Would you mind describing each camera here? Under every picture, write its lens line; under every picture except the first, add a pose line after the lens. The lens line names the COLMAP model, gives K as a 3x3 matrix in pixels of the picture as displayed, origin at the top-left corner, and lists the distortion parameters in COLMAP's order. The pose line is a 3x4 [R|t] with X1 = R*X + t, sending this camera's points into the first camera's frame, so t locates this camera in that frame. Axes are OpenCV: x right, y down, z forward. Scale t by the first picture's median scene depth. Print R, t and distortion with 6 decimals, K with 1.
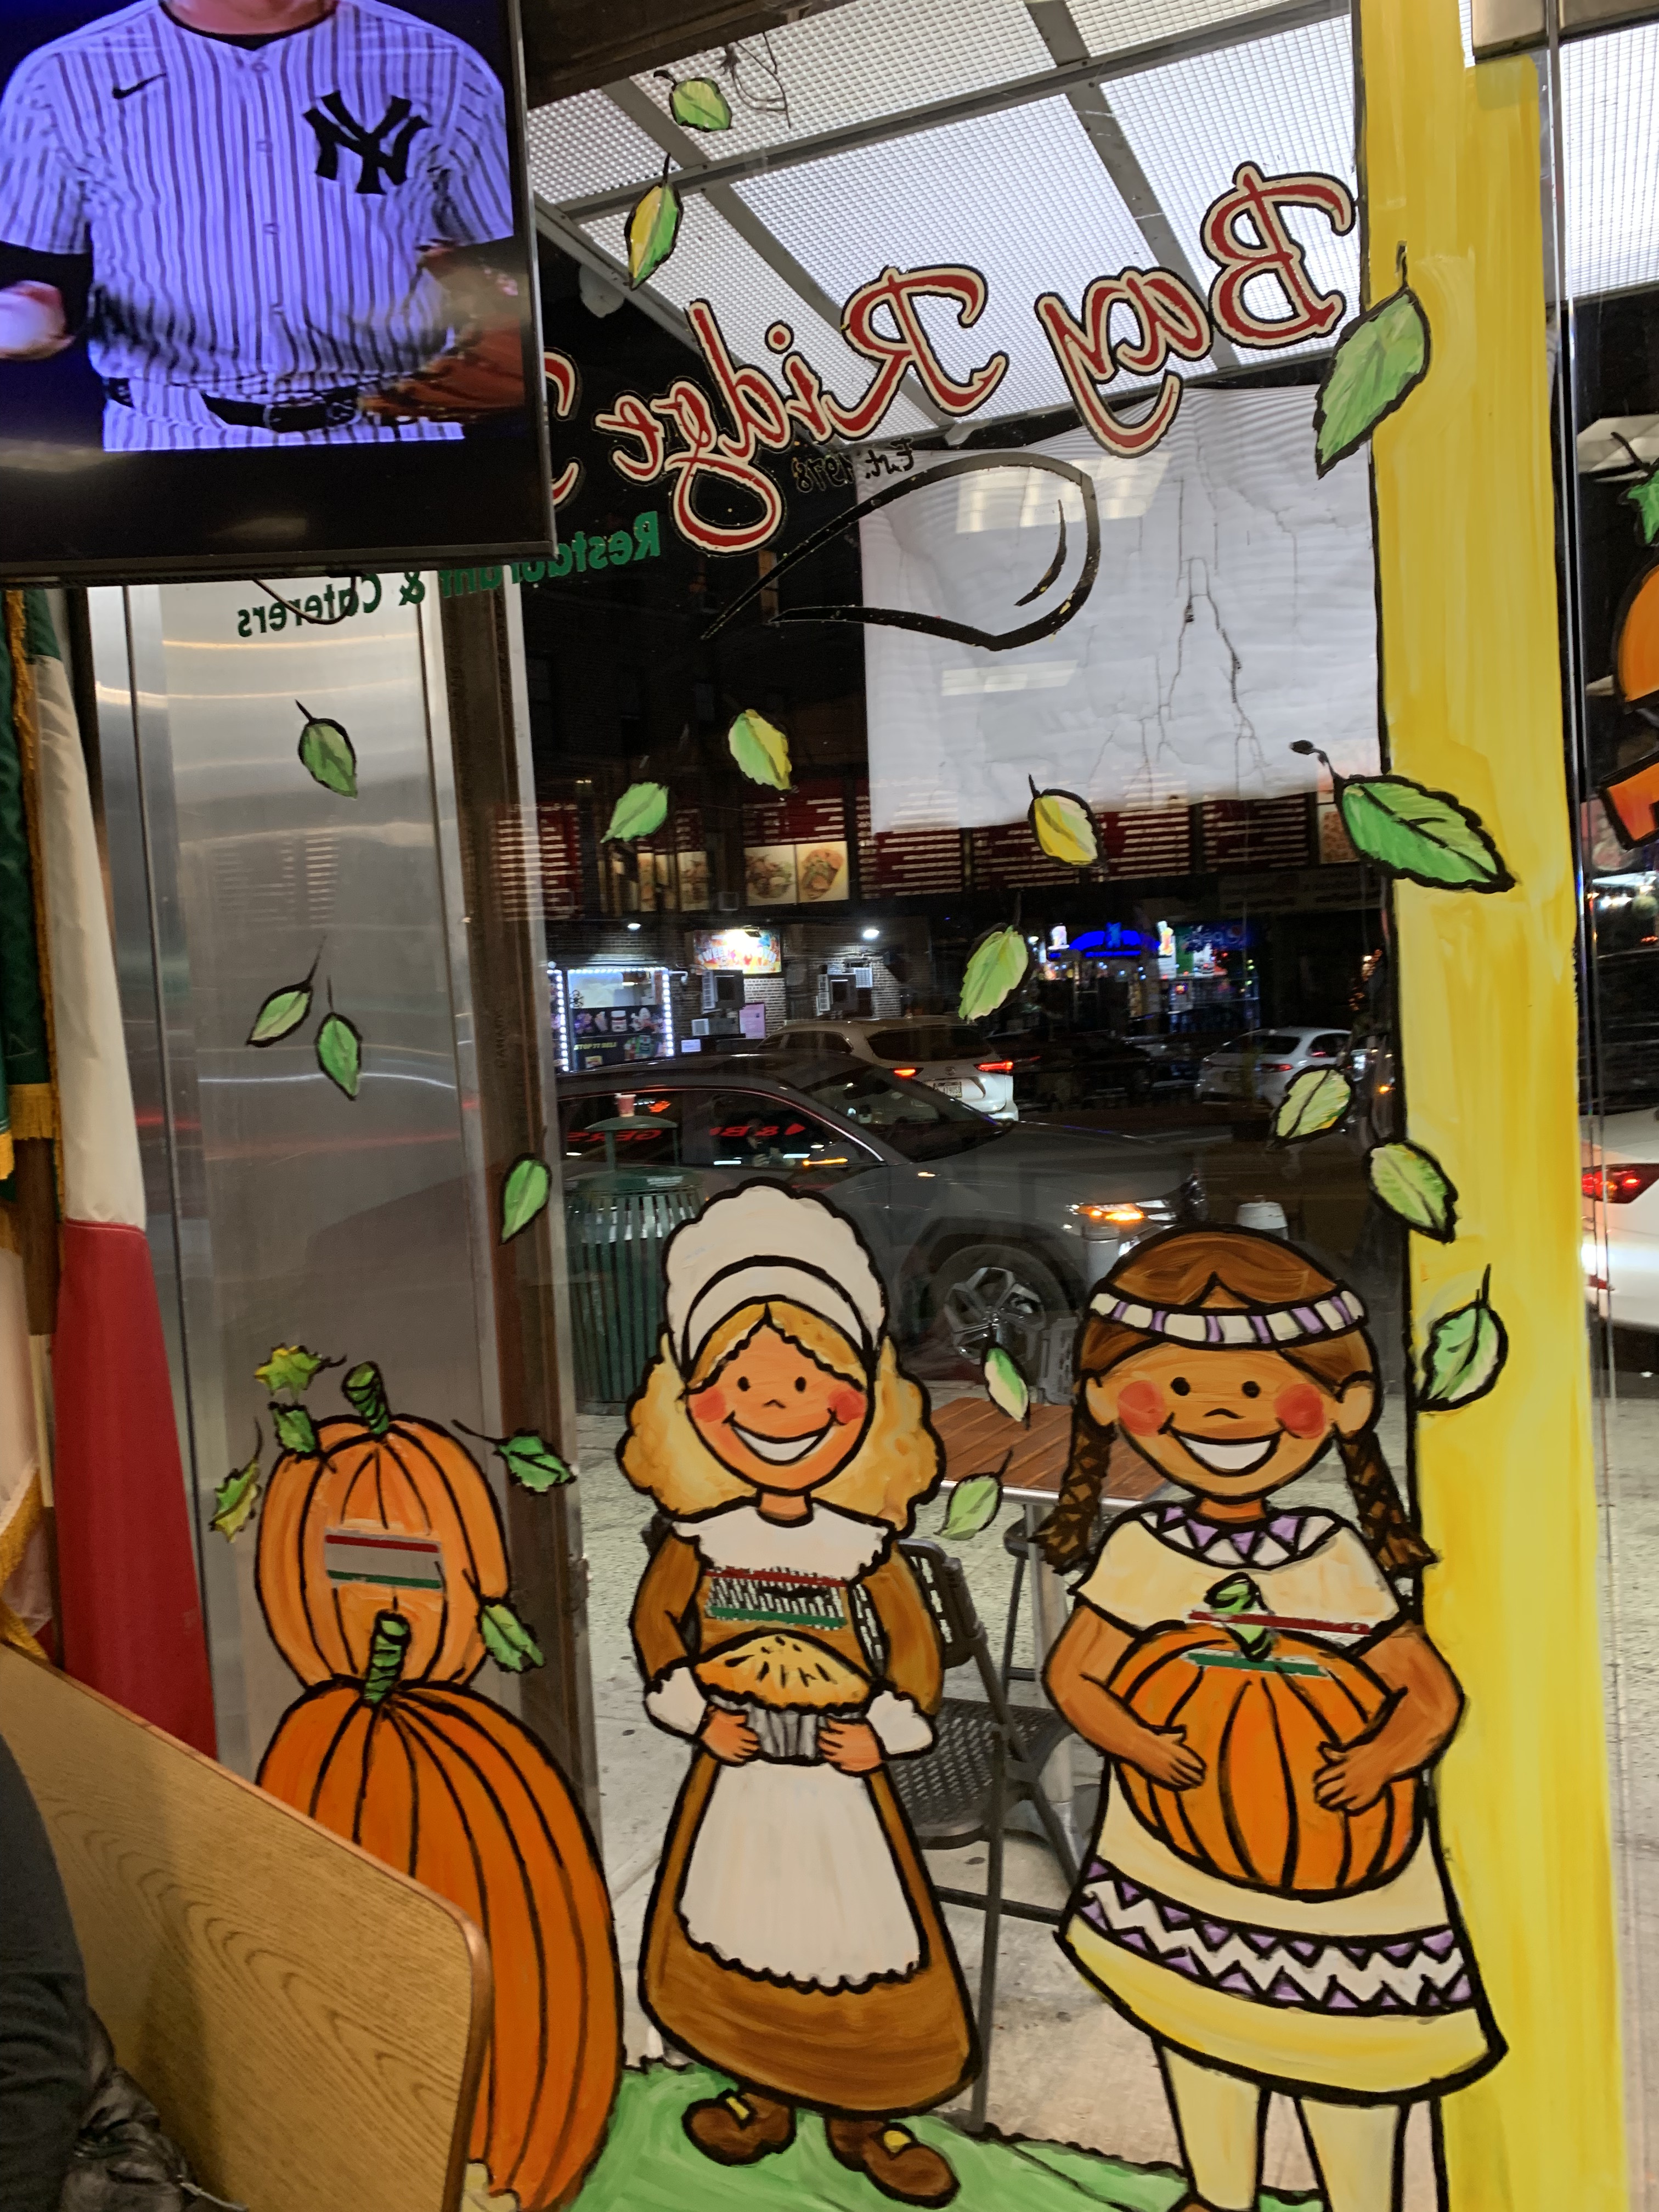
lens RADIAL K [[1694.3, 0, 830.8], [0, 1694.3, 1098.7], [0, 0, 1]] dist [0.041513, -0.045897]
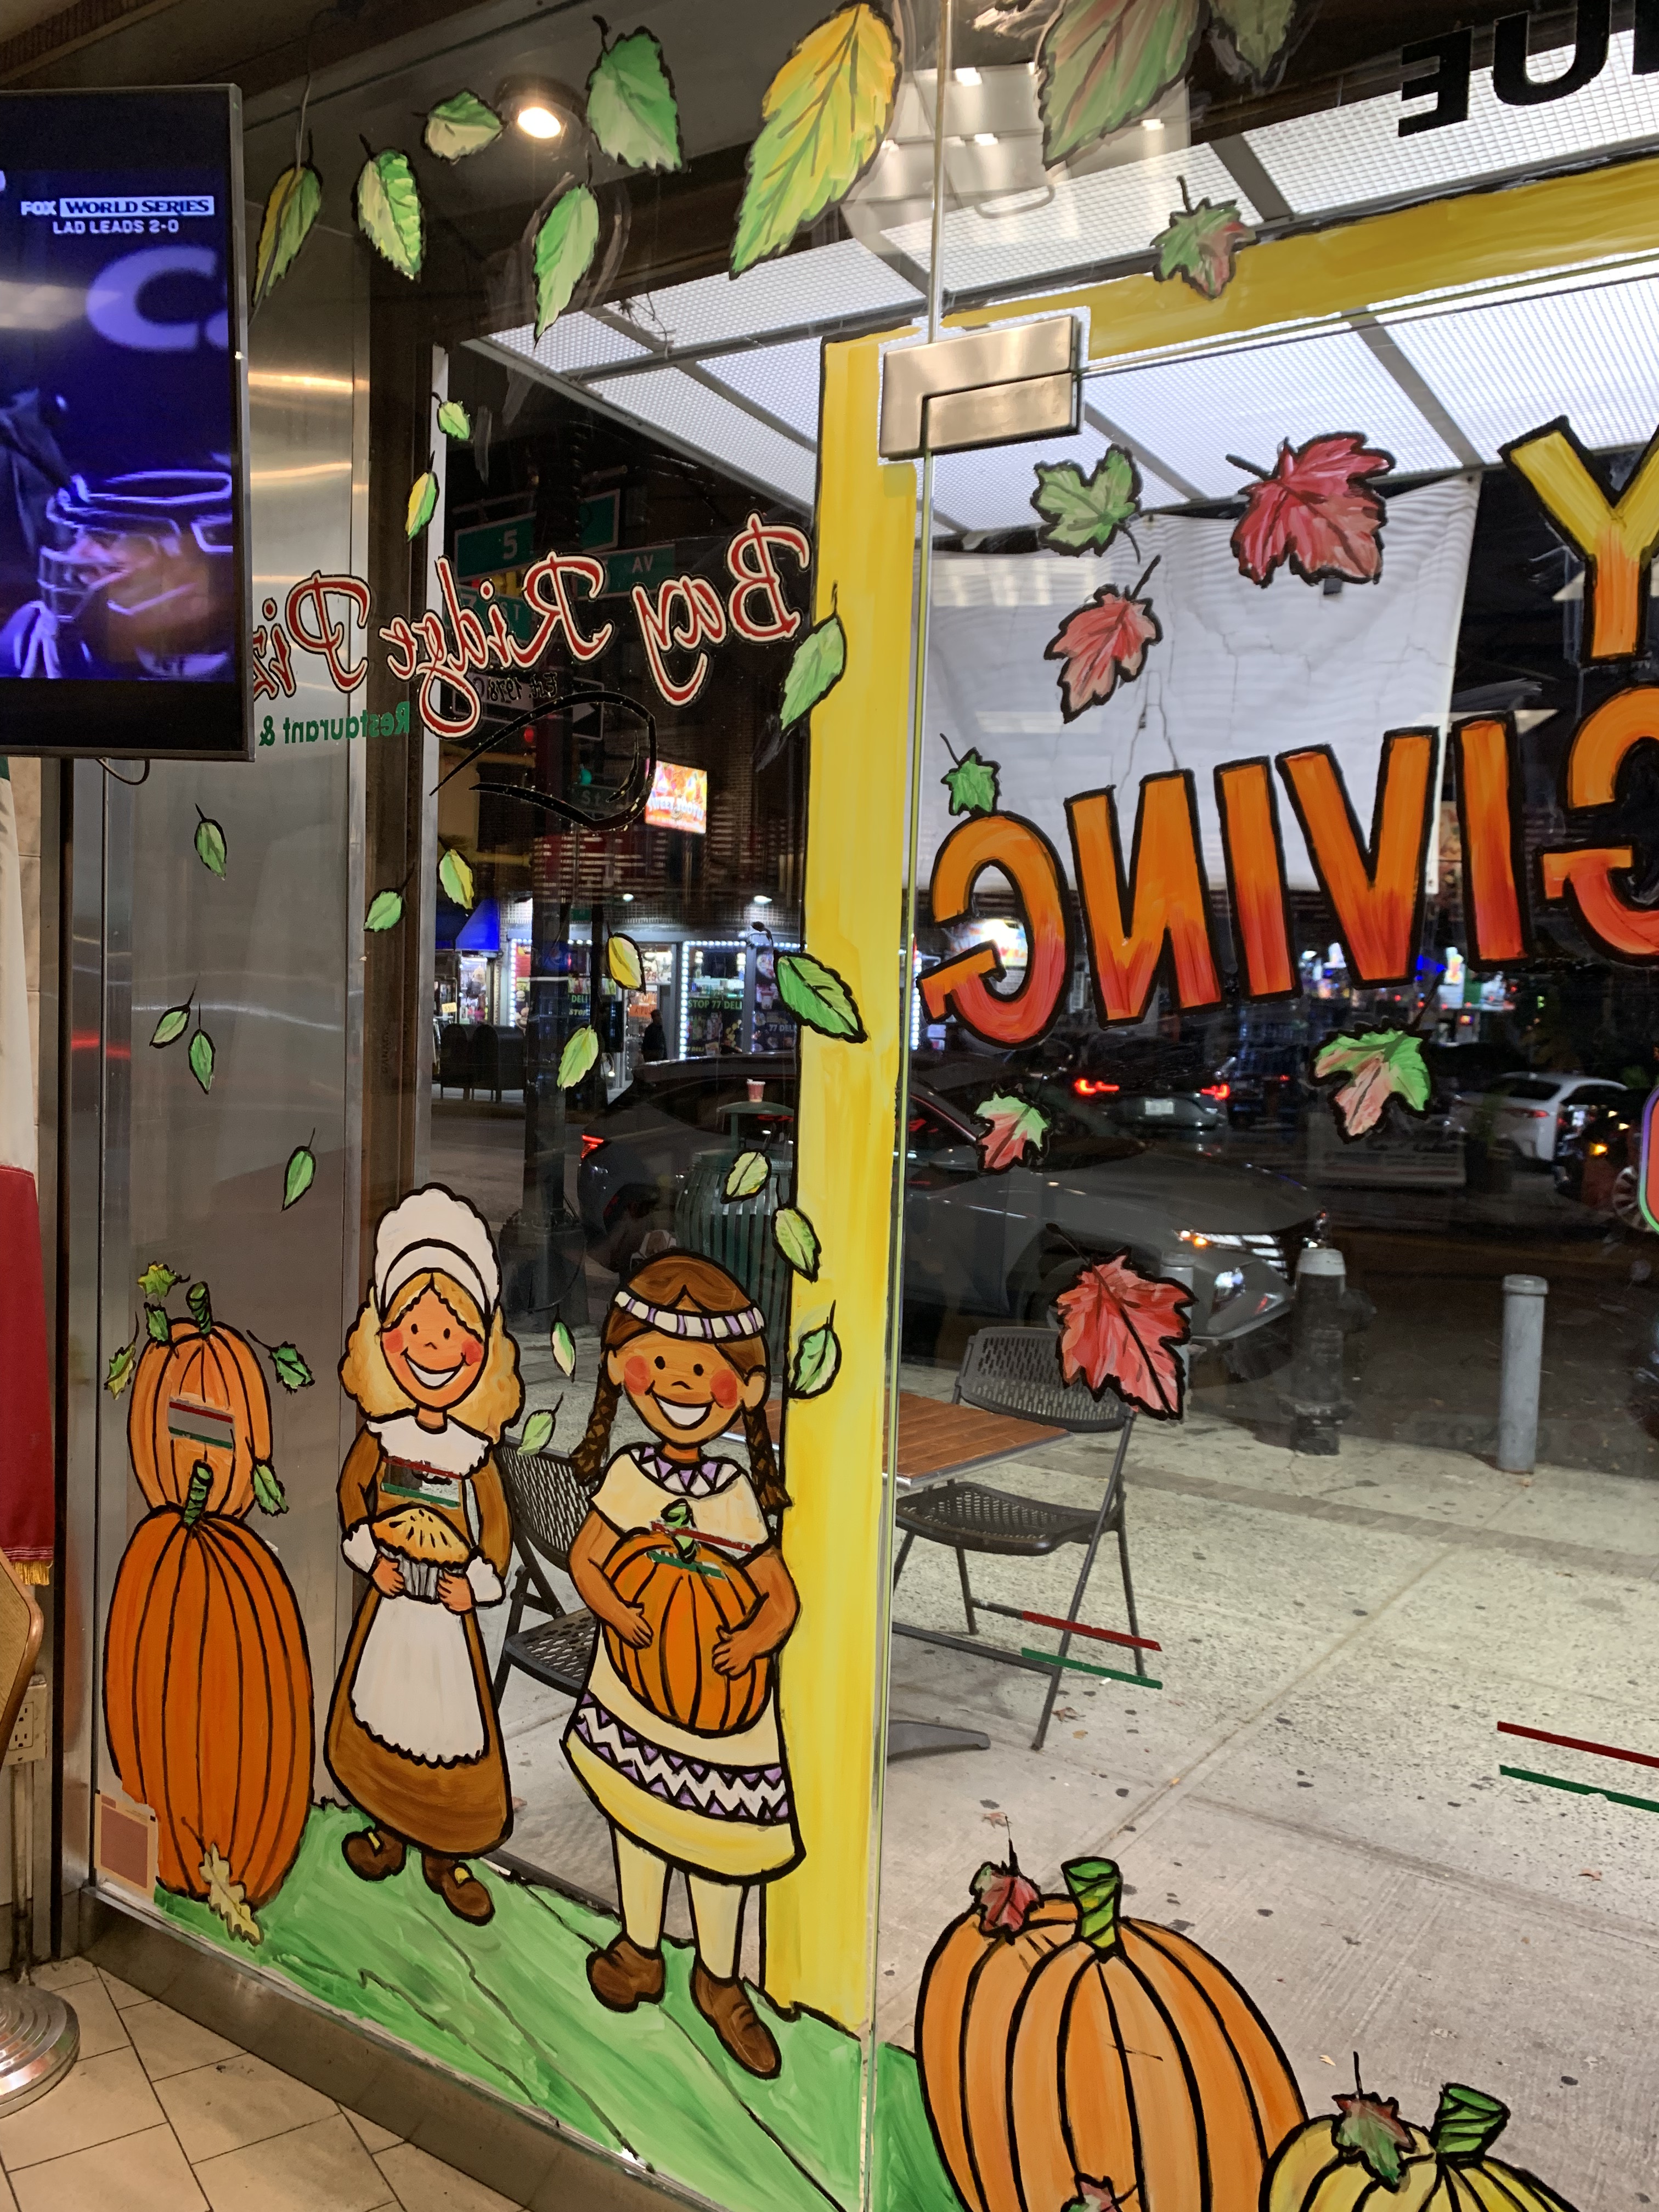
lens RADIAL K [[1694.3, 0, 827.5], [0, 1694.3, 1113.6], [0, 0, 1]] dist [0.041513, -0.045897]
pose [[0.981894, 0.104980, -0.157682, 0.496687], [-0.101923, 0.994416, 0.027371, -0.082674], [0.159675, -0.010804, 0.987111, -0.333499]]
